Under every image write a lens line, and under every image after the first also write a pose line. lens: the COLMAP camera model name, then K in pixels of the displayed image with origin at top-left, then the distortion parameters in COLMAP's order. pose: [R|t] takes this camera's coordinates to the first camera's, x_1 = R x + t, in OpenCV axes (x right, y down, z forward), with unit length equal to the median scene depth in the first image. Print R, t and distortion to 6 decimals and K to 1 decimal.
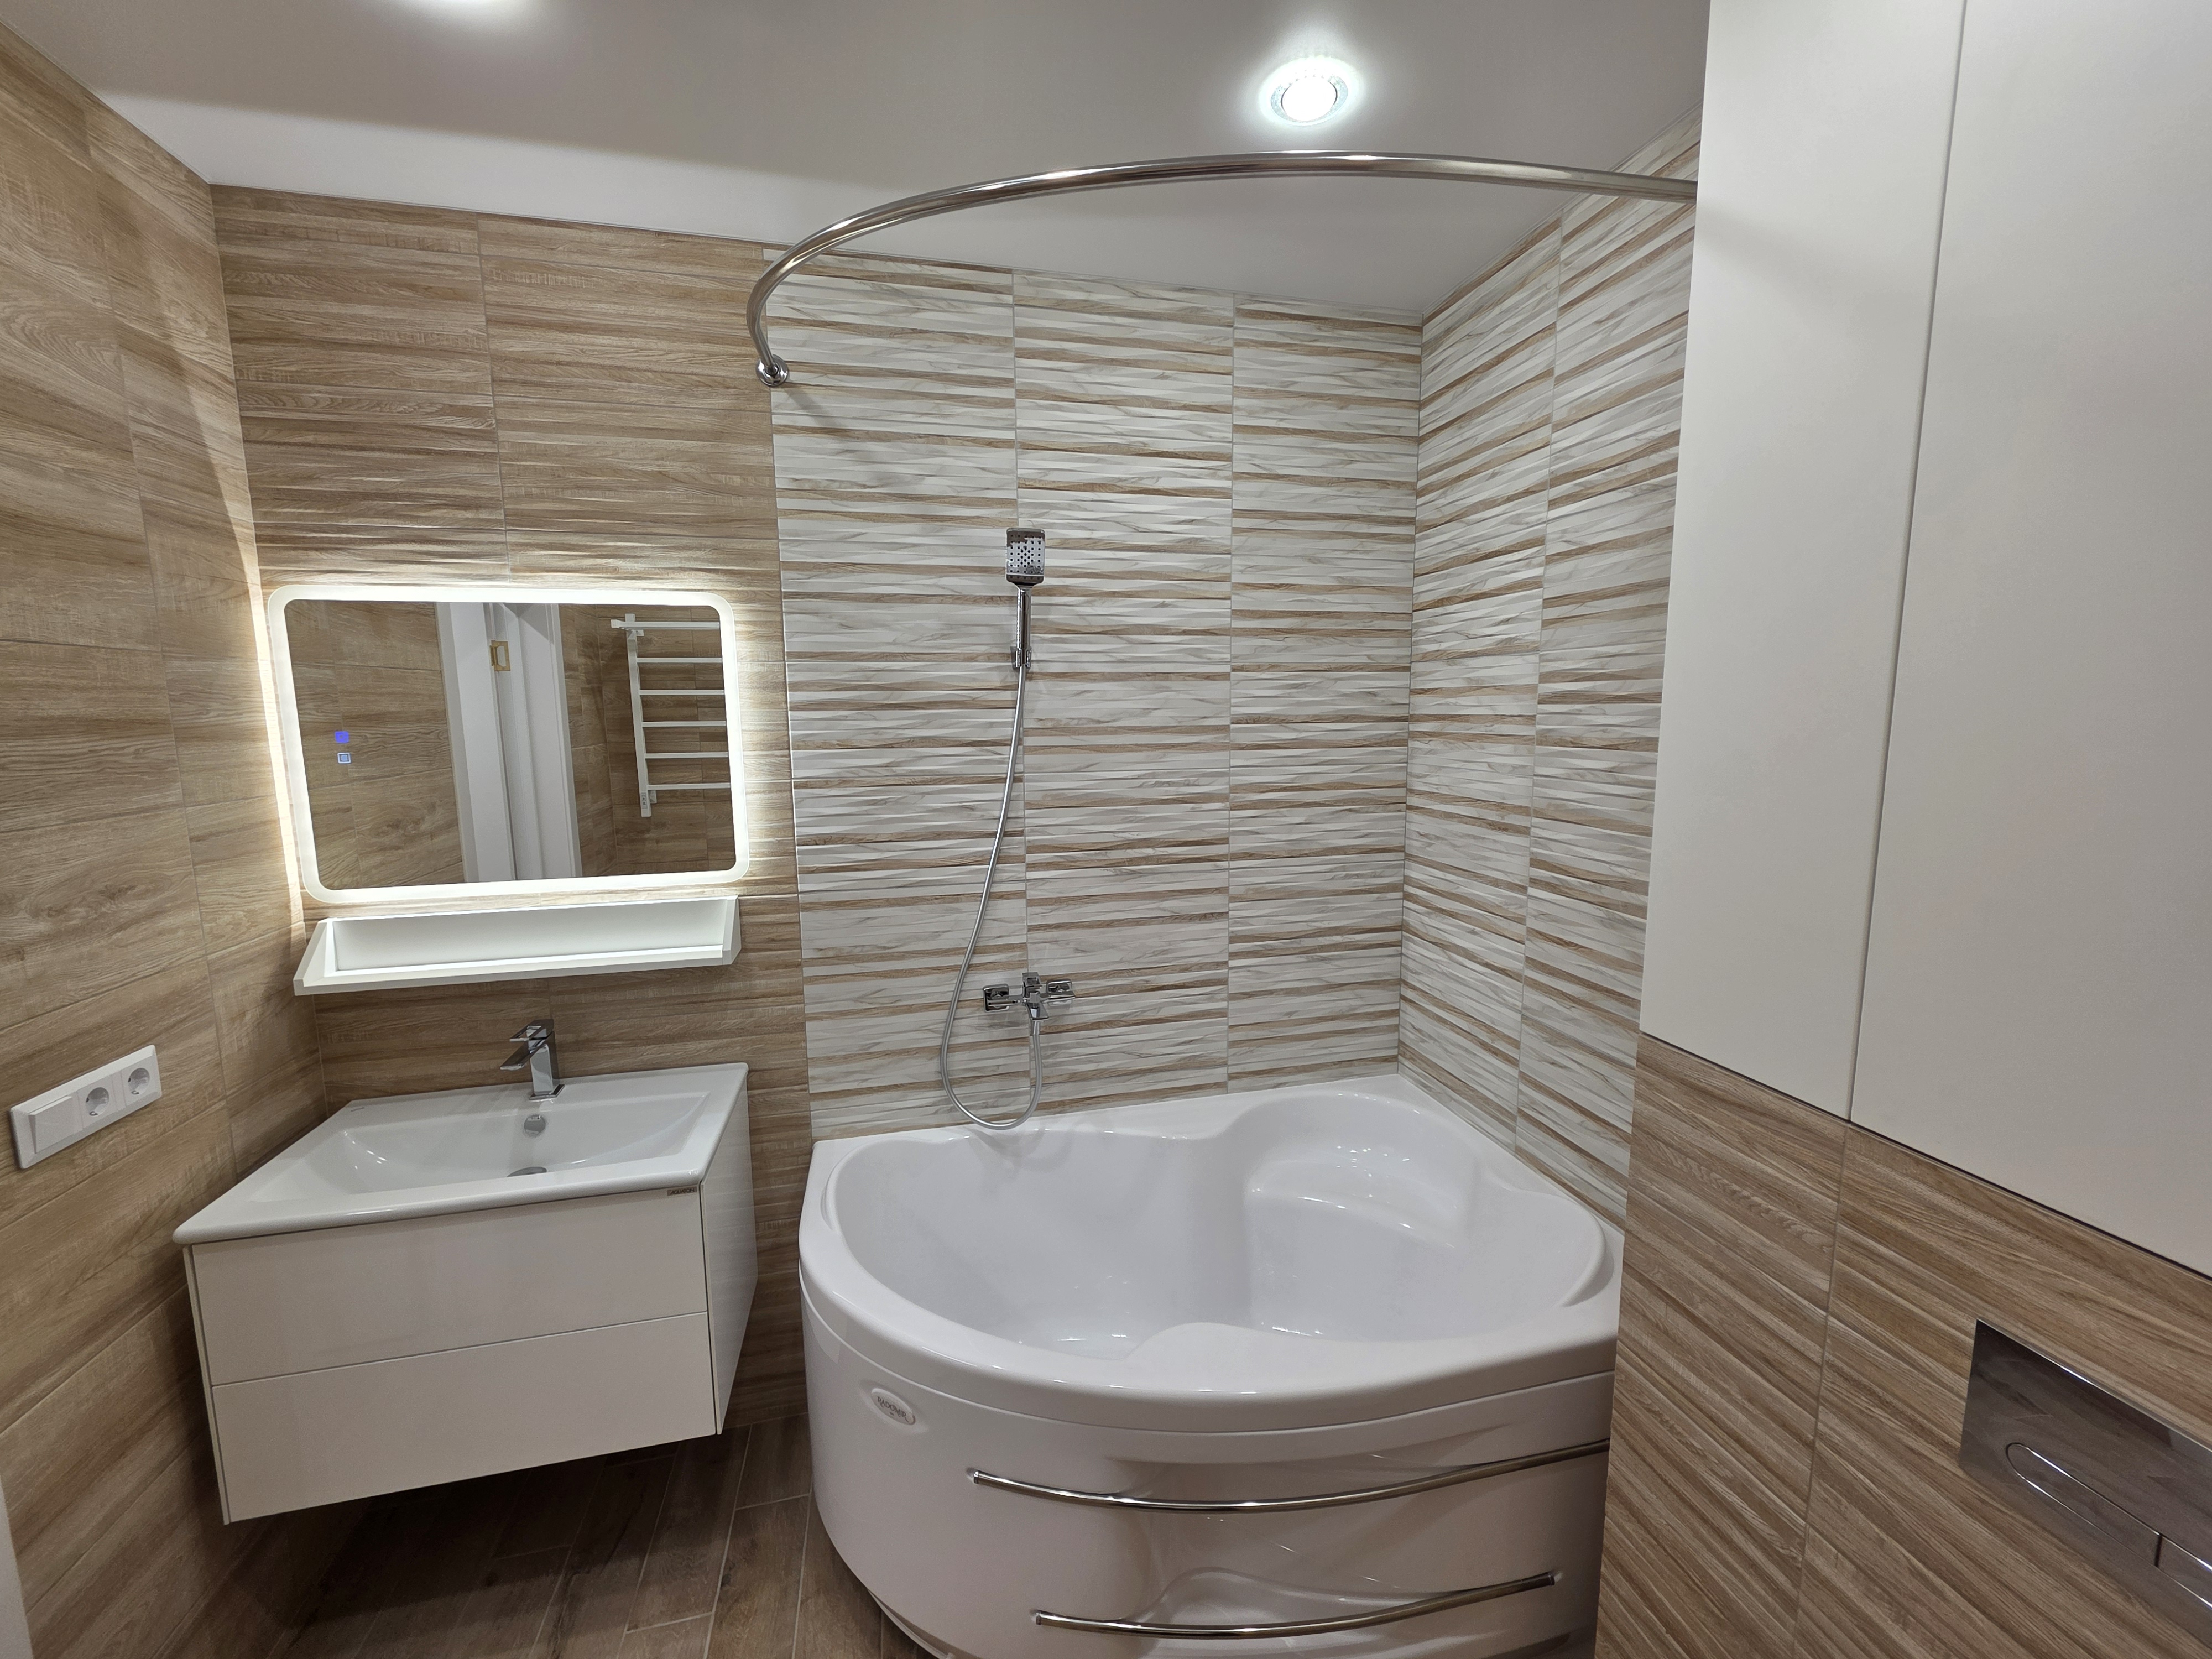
lens RADIAL K [[878.4, 0, 1104.4], [0, 878.4, 818.0], [0, 0, 1]] dist [0.007889, -0.002900]
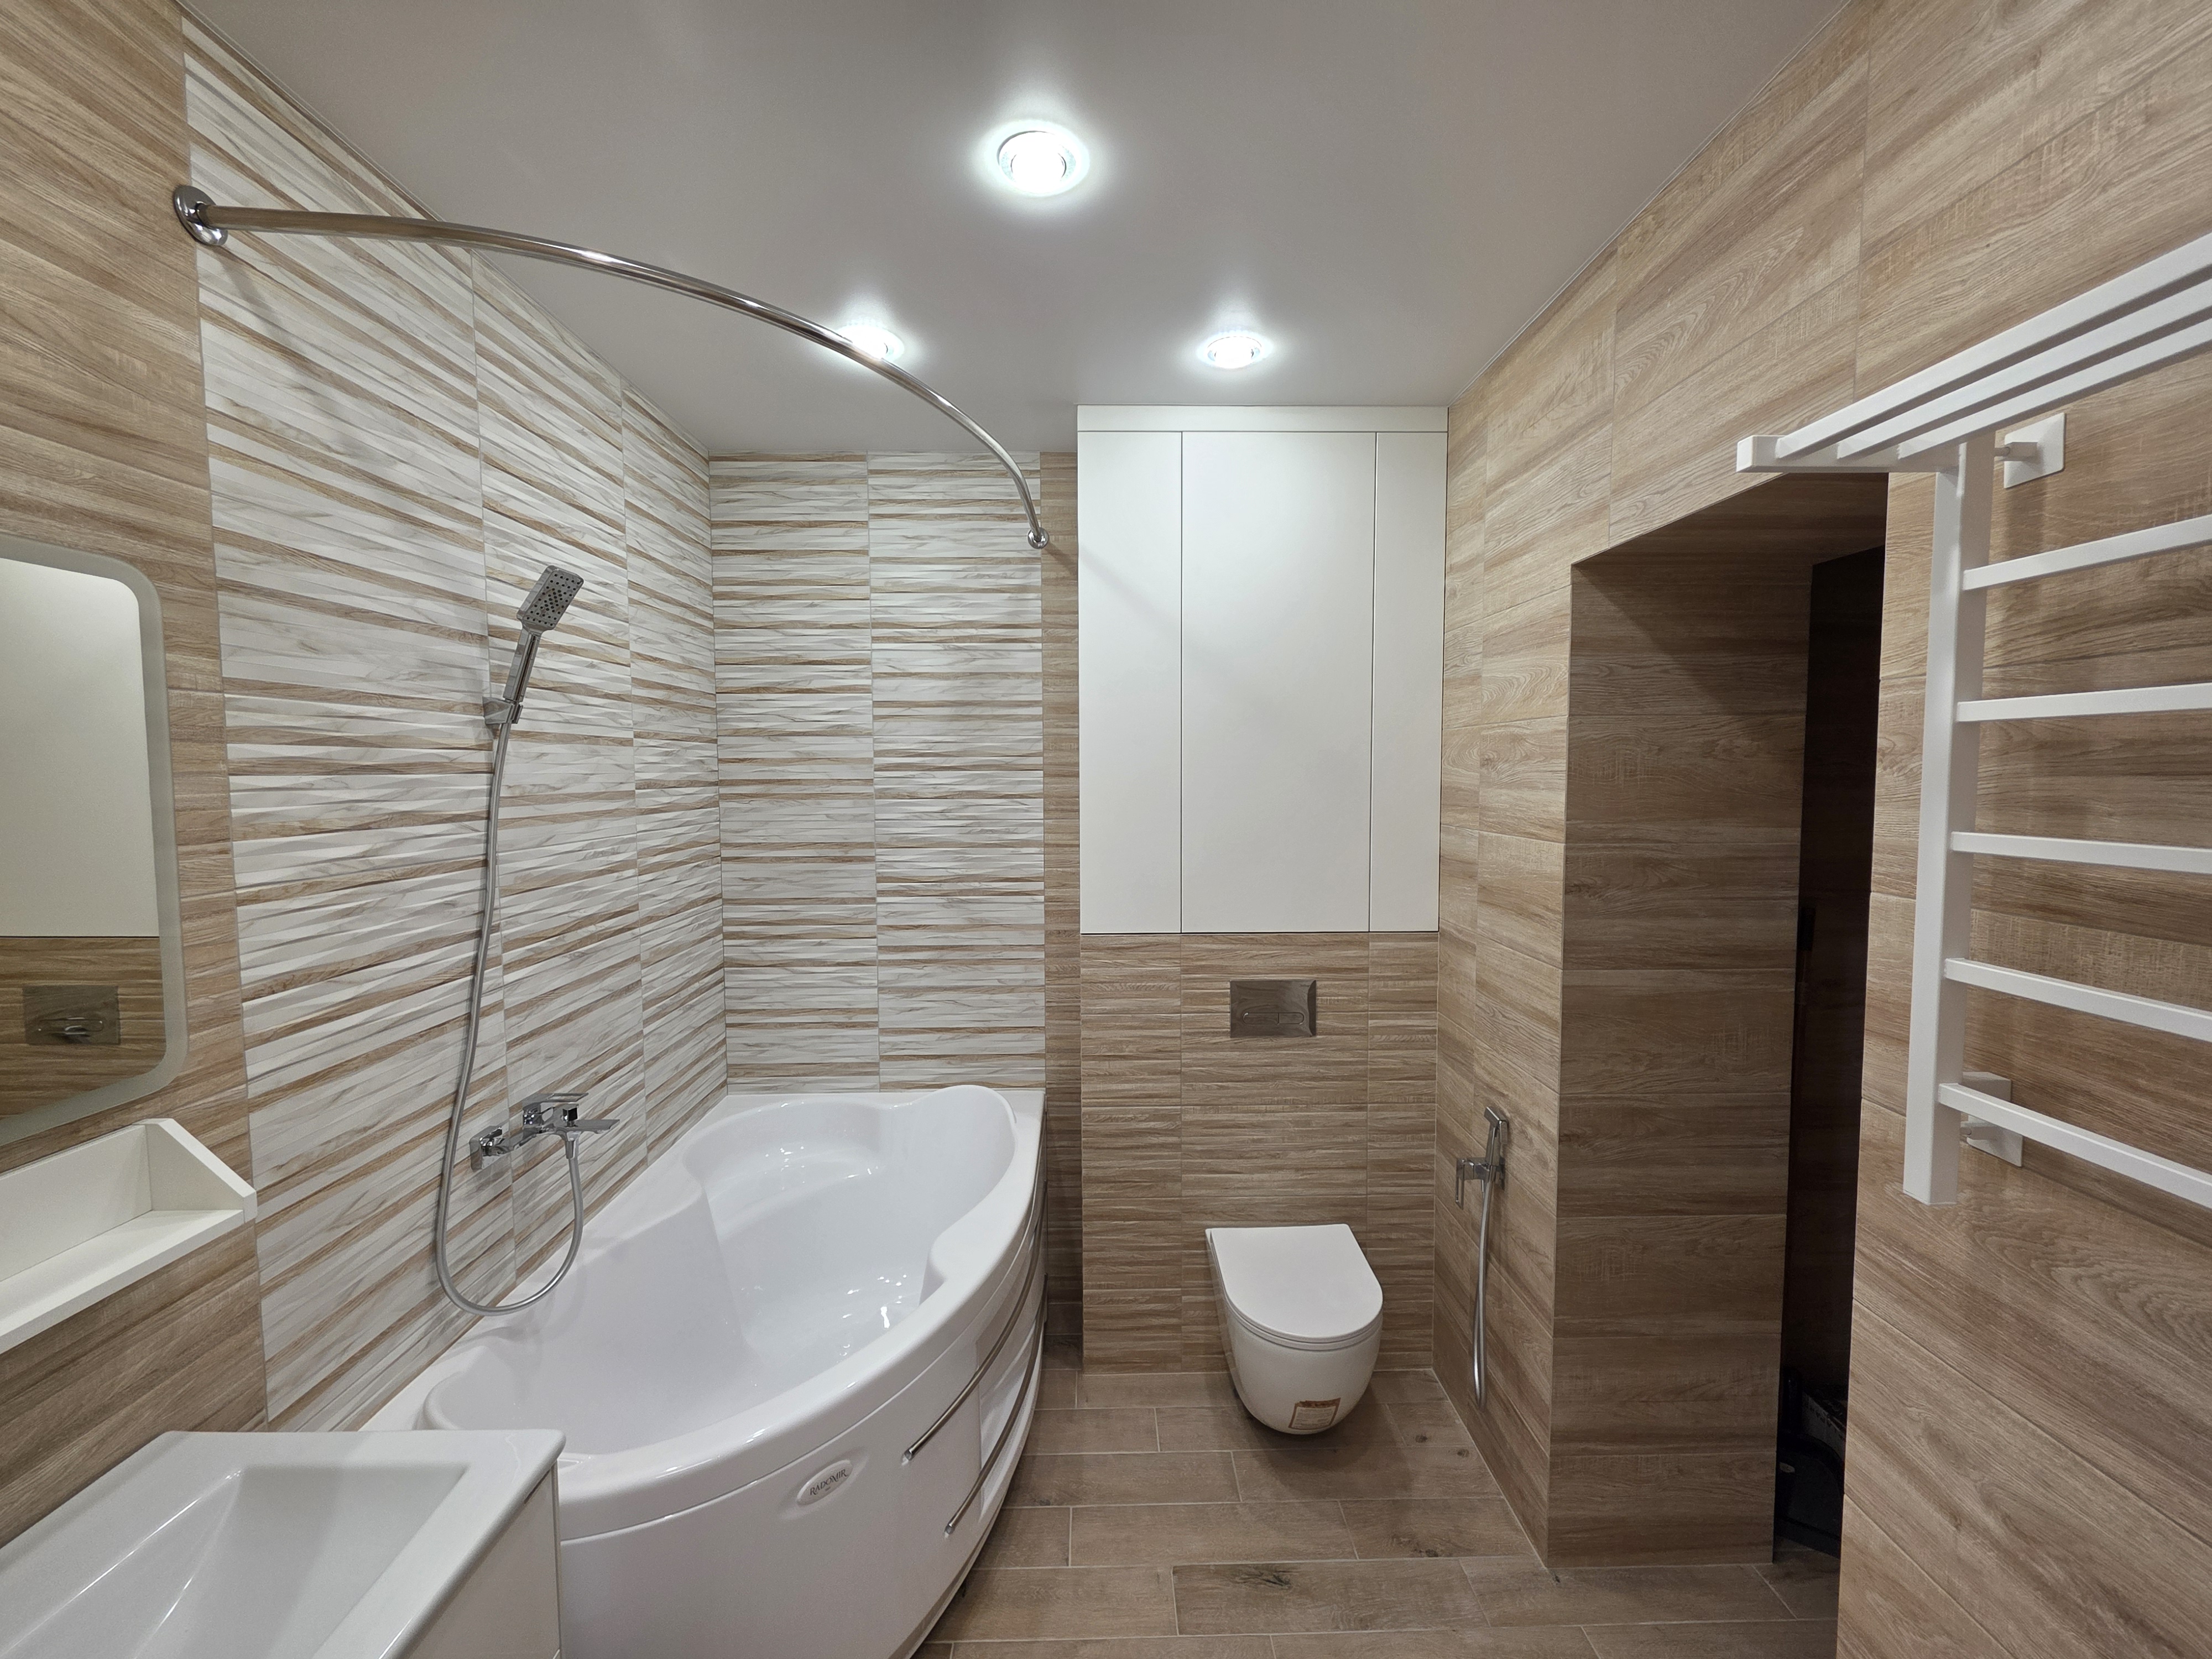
lens RADIAL K [[878.4, 0, 1104.4], [0, 878.4, 818.0], [0, 0, 1]] dist [0.007889, -0.002900]
pose [[0.217619, -0.046175, 0.974941, -0.779550], [0.124788, 0.991999, 0.019129, -0.029536], [-0.968024, 0.117498, 0.221640, 0.285385]]
